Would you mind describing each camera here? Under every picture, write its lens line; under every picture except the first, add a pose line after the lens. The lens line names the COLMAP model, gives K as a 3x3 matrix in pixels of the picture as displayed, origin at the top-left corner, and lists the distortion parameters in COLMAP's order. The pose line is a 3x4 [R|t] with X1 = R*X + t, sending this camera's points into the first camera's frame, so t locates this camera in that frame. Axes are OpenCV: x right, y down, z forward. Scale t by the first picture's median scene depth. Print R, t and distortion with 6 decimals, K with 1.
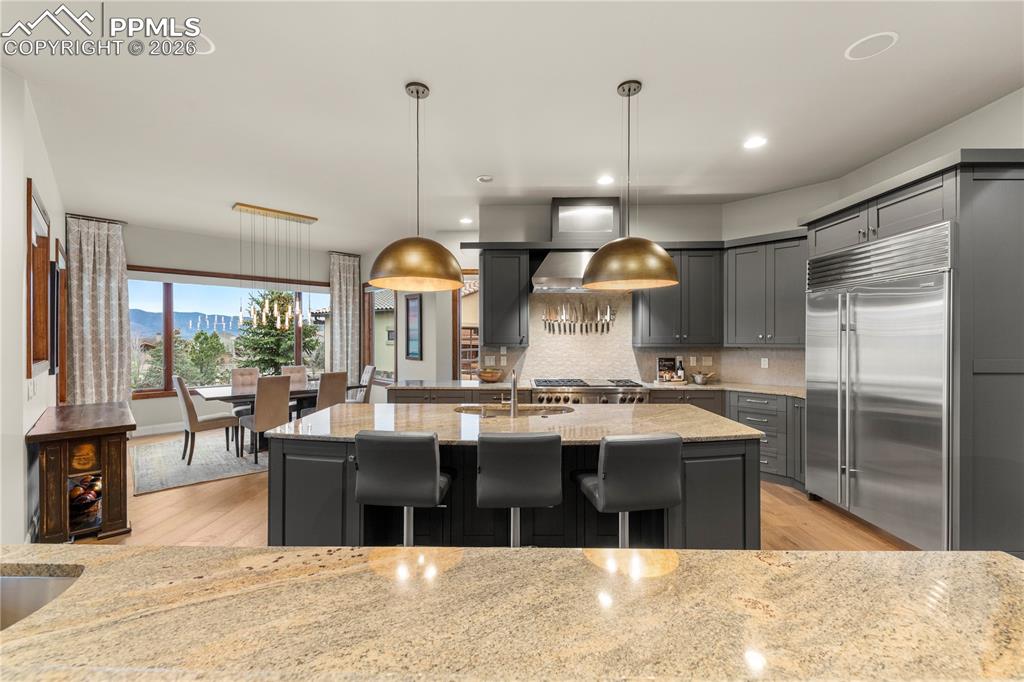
lens RADIAL K [[407.1, 0, 514.2], [0, 407.1, 339.0], [0, 0, 1]] dist [0.000810, -0.000016]
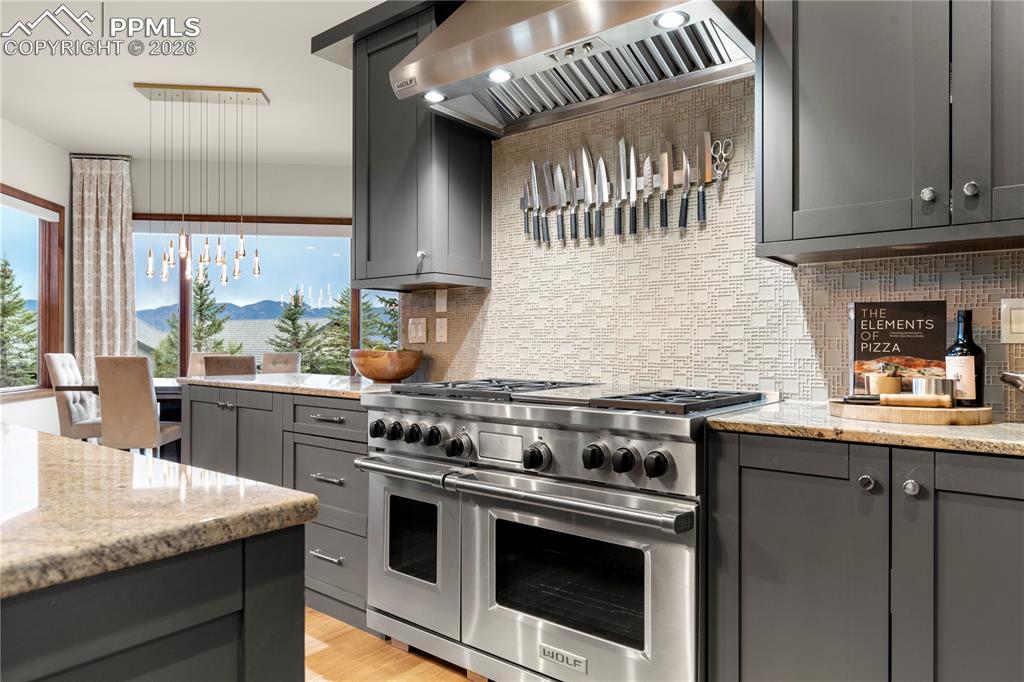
lens RADIAL K [[656.4, 0, 521.0], [0, 656.4, 345.2], [0, 0, 1]] dist [-0.000453, -0.003623]
pose [[0.793525, 0.003067, -0.608530, 0.409780], [-0.003295, 0.999994, 0.000744, 0.067782], [0.608529, 0.001415, 0.793530, 0.557070]]
